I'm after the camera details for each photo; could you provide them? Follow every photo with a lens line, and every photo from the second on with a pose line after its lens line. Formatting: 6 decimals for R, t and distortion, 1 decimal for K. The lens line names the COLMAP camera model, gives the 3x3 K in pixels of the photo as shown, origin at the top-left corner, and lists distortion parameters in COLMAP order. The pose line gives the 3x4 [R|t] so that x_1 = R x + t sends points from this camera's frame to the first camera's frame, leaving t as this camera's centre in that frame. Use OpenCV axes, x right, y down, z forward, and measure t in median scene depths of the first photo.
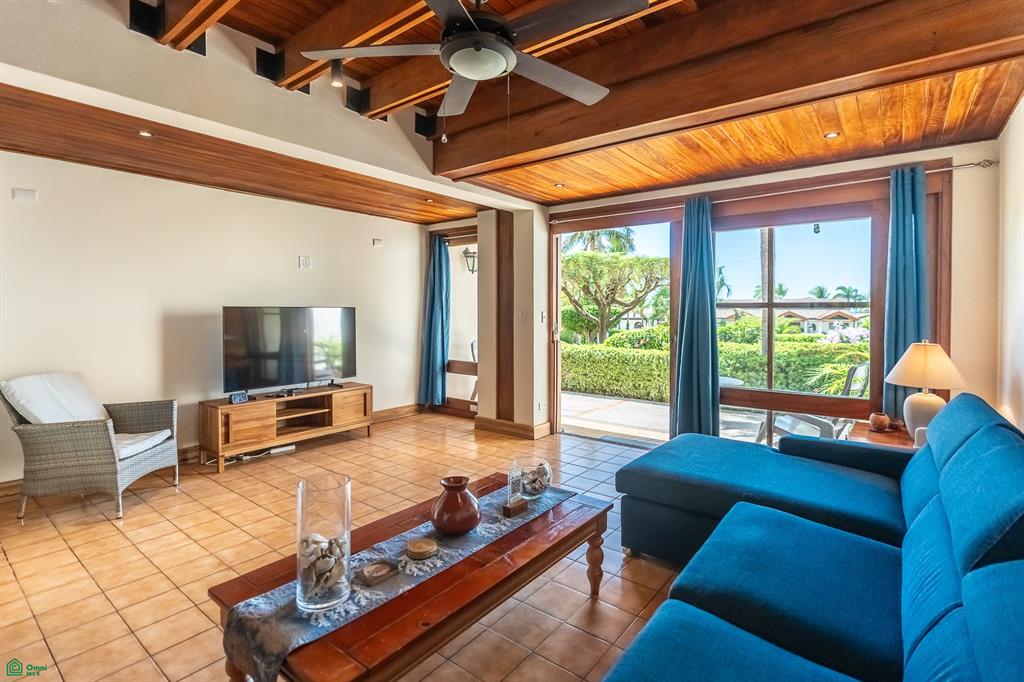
lens RADIAL K [[493.4, 0, 515.6], [0, 493.4, 309.4], [0, 0, 1]] dist [-0.003141, 0.001010]
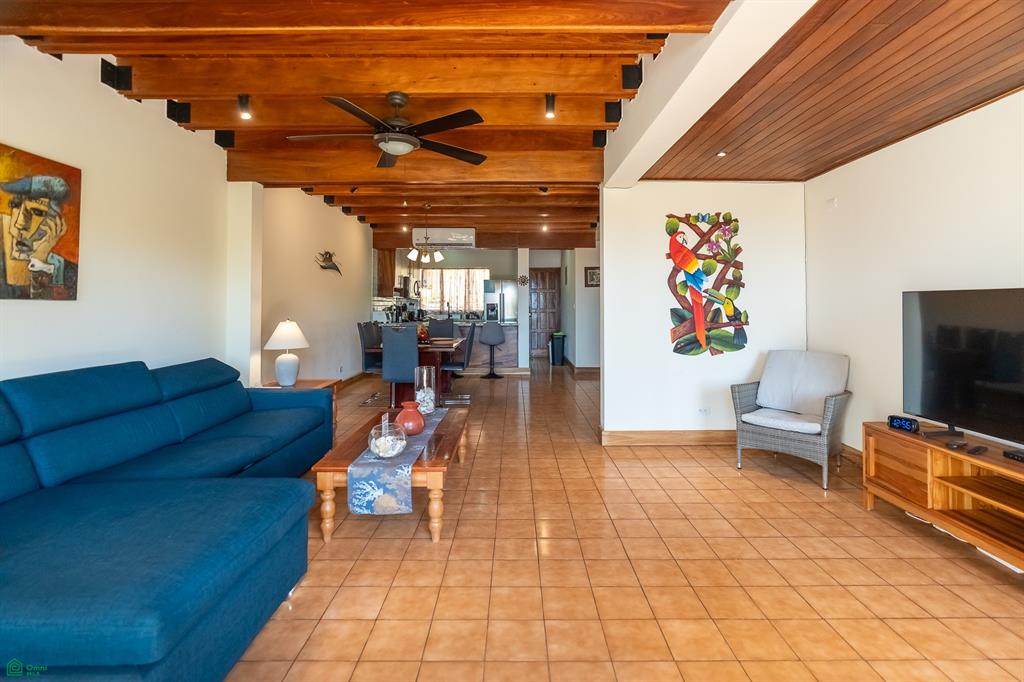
lens RADIAL K [[493.4, 0, 515.6], [0, 493.4, 309.4], [0, 0, 1]] dist [-0.003141, 0.001010]
pose [[-0.787528, 0.005172, -0.616257, 0.342245], [-0.000922, 0.999954, 0.009570, 0.016206], [0.616278, 0.008105, -0.787487, 1.433285]]
